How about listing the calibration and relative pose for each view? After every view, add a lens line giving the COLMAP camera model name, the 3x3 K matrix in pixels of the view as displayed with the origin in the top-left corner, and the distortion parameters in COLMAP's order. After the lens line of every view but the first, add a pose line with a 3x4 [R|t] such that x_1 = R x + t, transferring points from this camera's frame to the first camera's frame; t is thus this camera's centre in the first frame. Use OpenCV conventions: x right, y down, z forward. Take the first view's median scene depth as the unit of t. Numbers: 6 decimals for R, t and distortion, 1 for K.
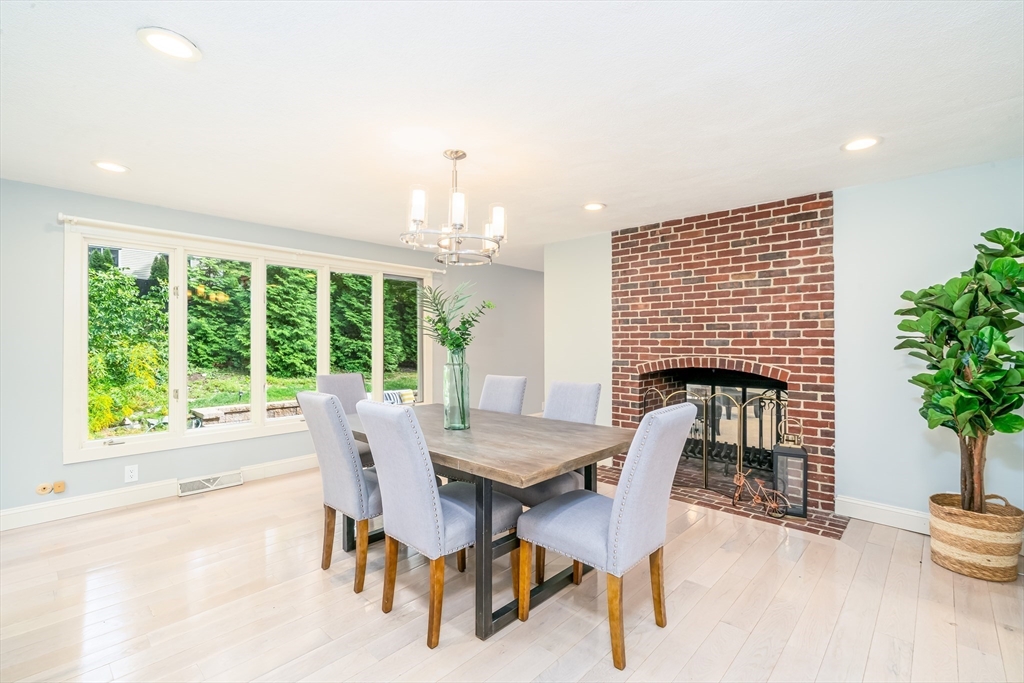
lens RADIAL K [[457.7, 0, 512.0], [0, 457.7, 341.5], [0, 0, 1]] dist [0.000455, -0.000006]
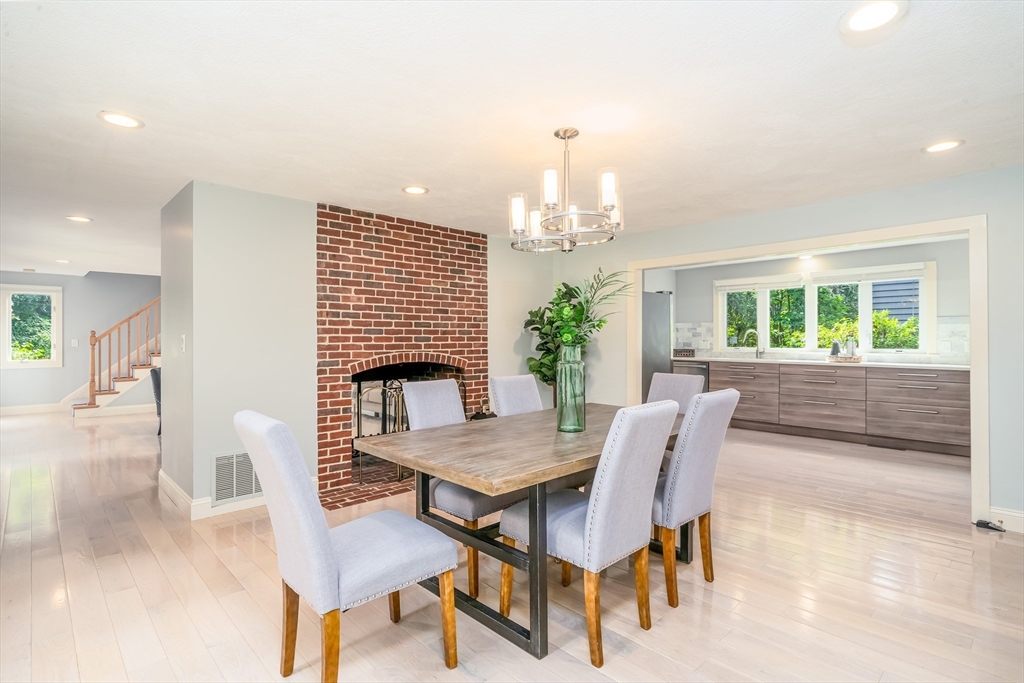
lens RADIAL K [[504.9, 0, 512.0], [0, 504.9, 341.5], [0, 0, 1]] dist [-0.002257, -0.000237]
pose [[0.056970, -0.005892, 0.998359, -0.730596], [0.000522, 0.999983, 0.005872, 0.001323], [-0.998376, 0.000187, 0.056972, 0.670981]]
